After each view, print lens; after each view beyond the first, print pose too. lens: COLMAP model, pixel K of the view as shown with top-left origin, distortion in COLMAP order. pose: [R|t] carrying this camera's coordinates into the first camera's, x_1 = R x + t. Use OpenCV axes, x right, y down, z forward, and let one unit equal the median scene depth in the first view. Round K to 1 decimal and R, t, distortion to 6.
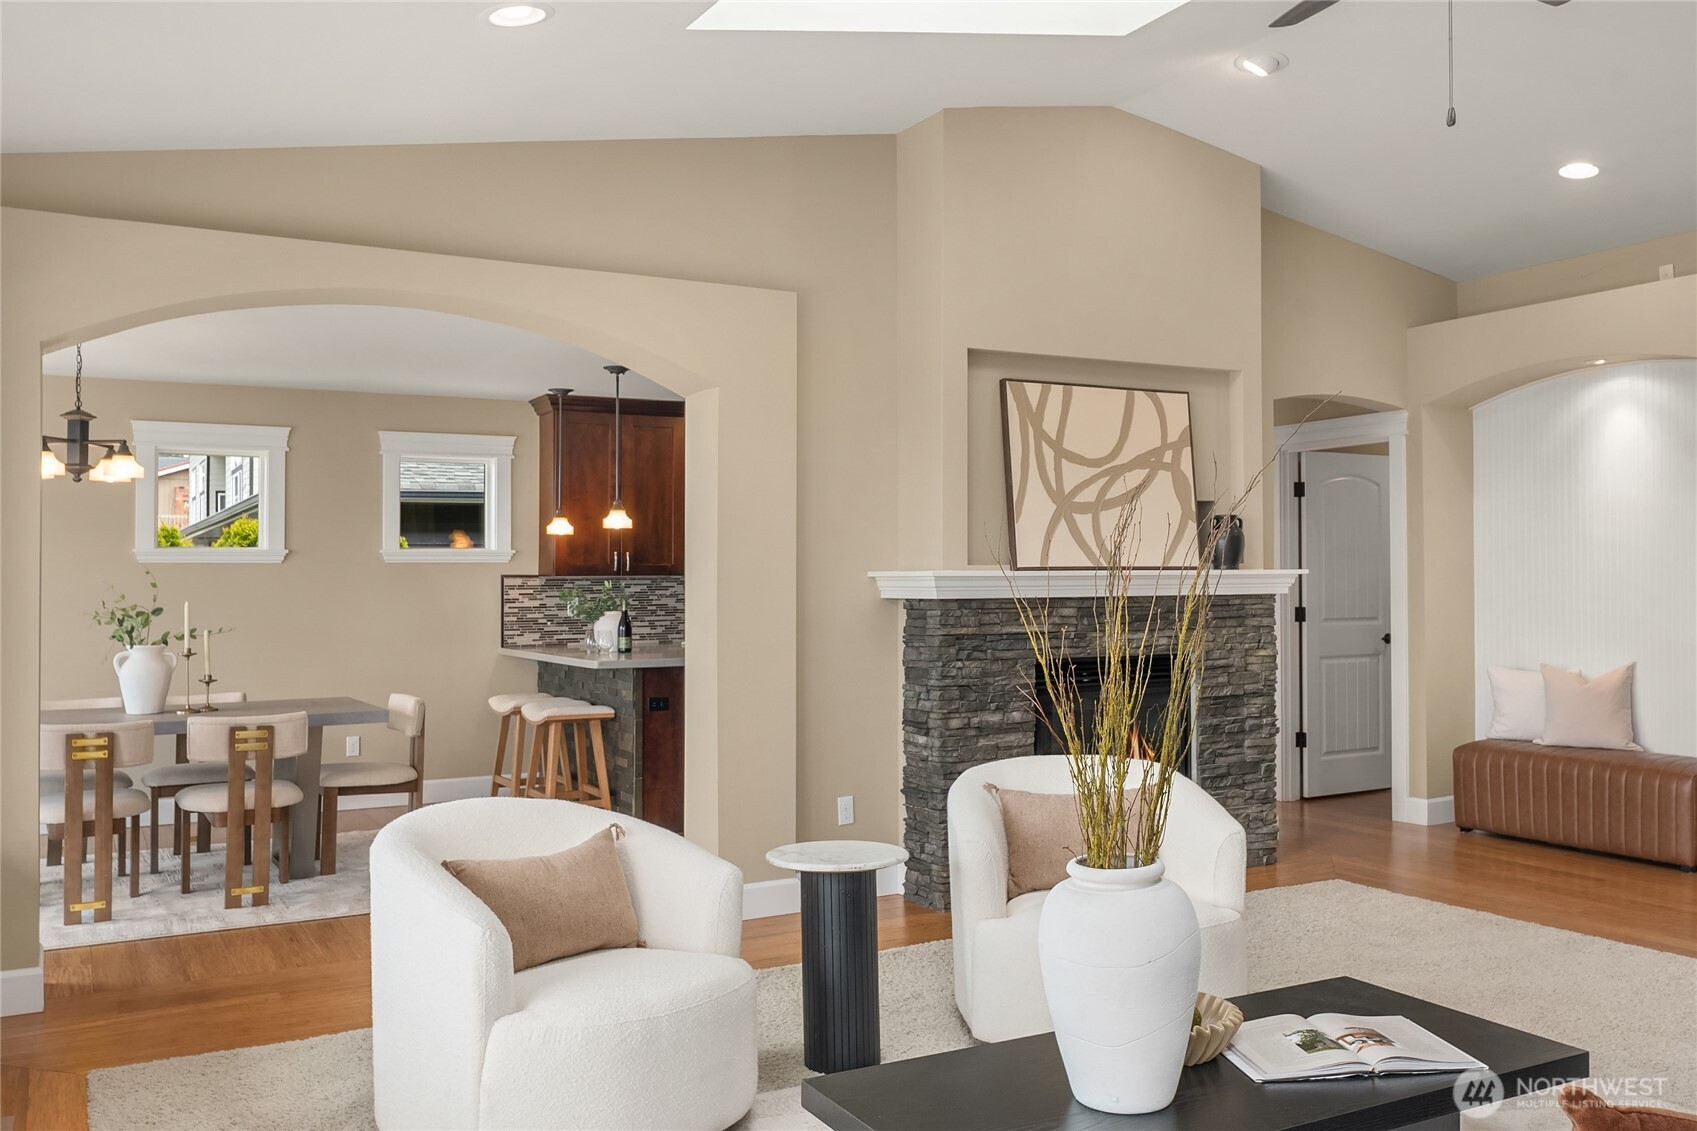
lens RADIAL K [[1415.4, 0, 851.0], [0, 1415.4, 572.8], [0, 0, 1]] dist [-0.006962, 0.019772]
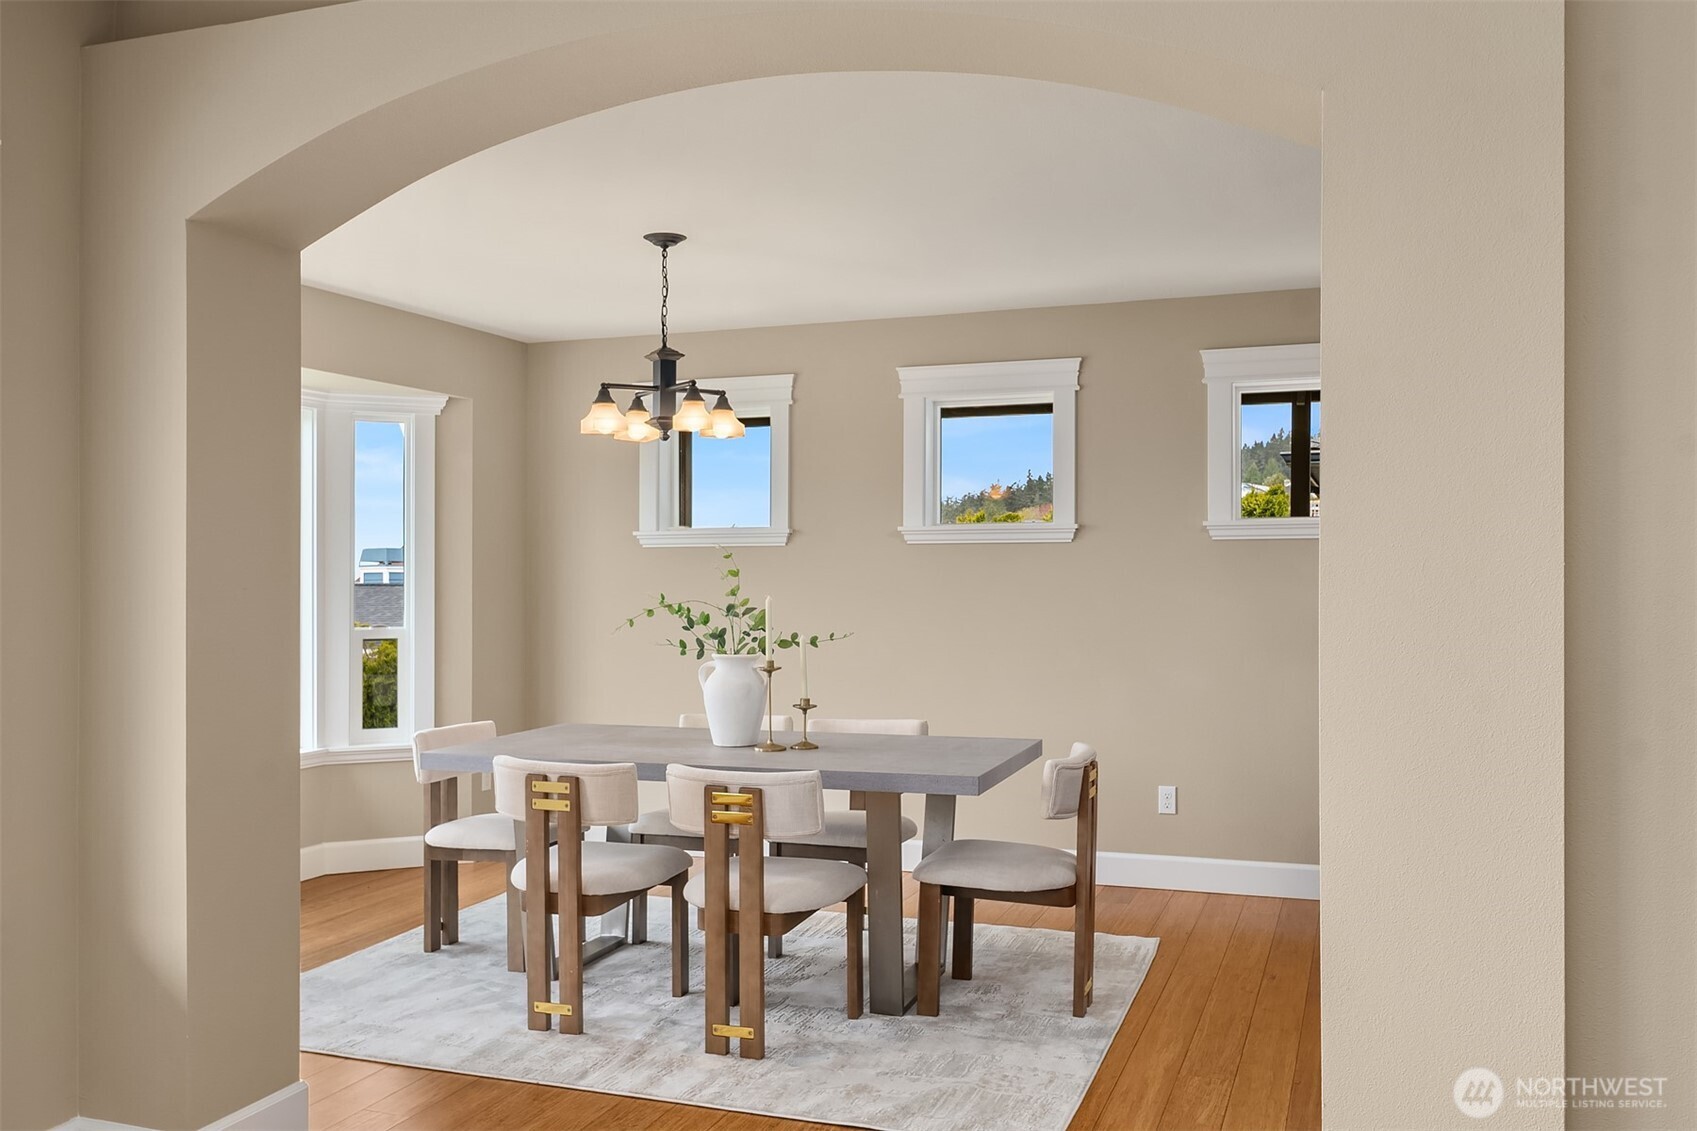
lens RADIAL K [[1415.4, 0, 850.1], [0, 1415.4, 570.3], [0, 0, 1]] dist [-0.006962, 0.019772]
pose [[0.656290, 0.000635, -0.754508, 0.113459], [0.007371, 0.999947, 0.007254, 0.002450], [0.754473, -0.010322, 0.656250, 0.599923]]
